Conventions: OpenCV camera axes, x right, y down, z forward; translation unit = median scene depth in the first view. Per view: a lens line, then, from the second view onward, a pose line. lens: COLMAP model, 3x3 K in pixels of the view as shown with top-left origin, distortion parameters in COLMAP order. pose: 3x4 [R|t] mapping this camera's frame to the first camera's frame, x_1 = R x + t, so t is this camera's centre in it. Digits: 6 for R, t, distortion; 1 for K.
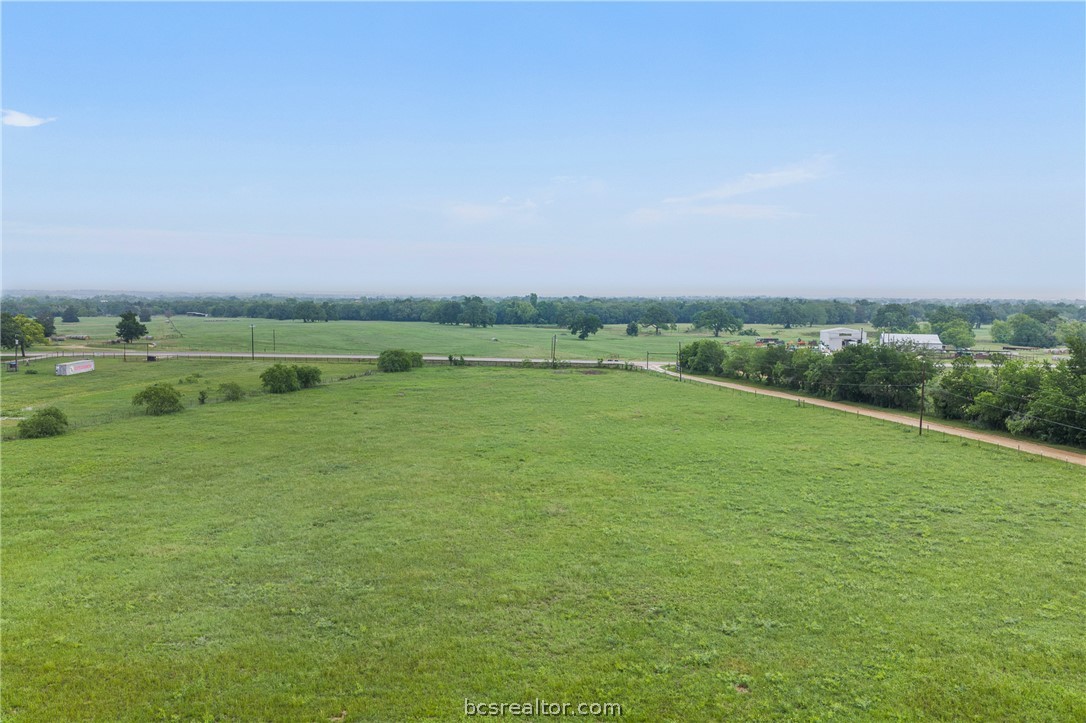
lens RADIAL K [[893.3, 0, 544.6], [0, 893.3, 363.6], [0, 0, 1]] dist [0.000847, -0.002036]
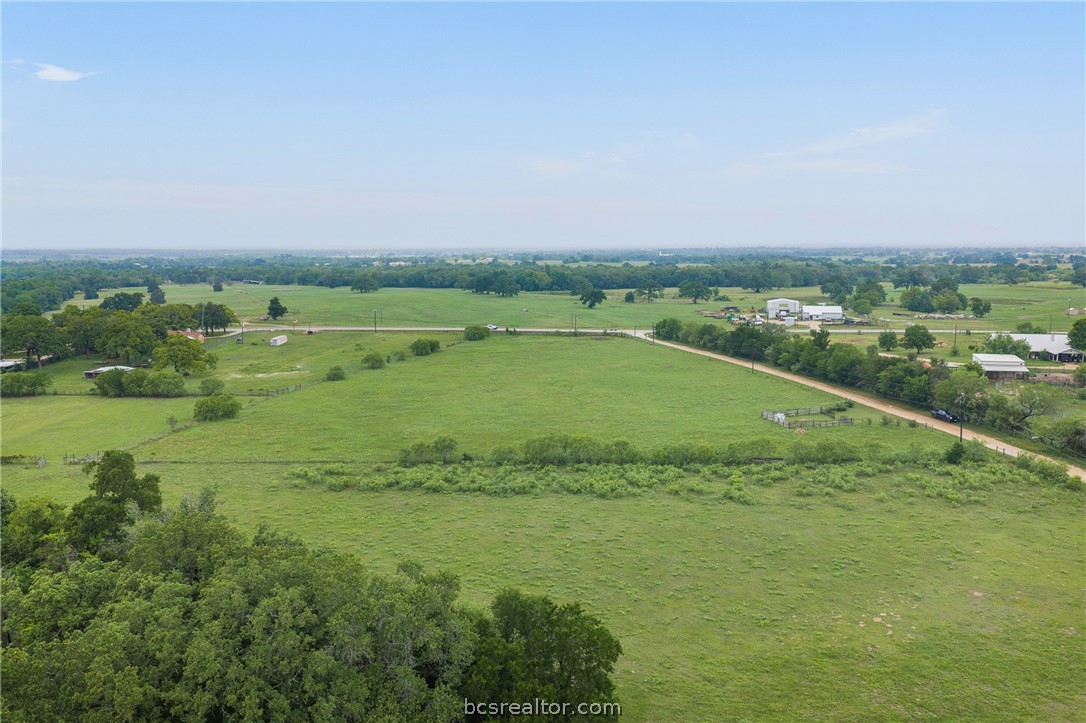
lens RADIAL K [[893.3, 0, 541.2], [0, 893.3, 354.2], [0, 0, 1]] dist [0.000847, -0.002036]
pose [[0.999880, -0.013098, -0.008298, -0.036727], [0.013457, 0.998906, 0.044779, -0.033918], [0.007702, -0.044885, 0.998962, -0.561395]]
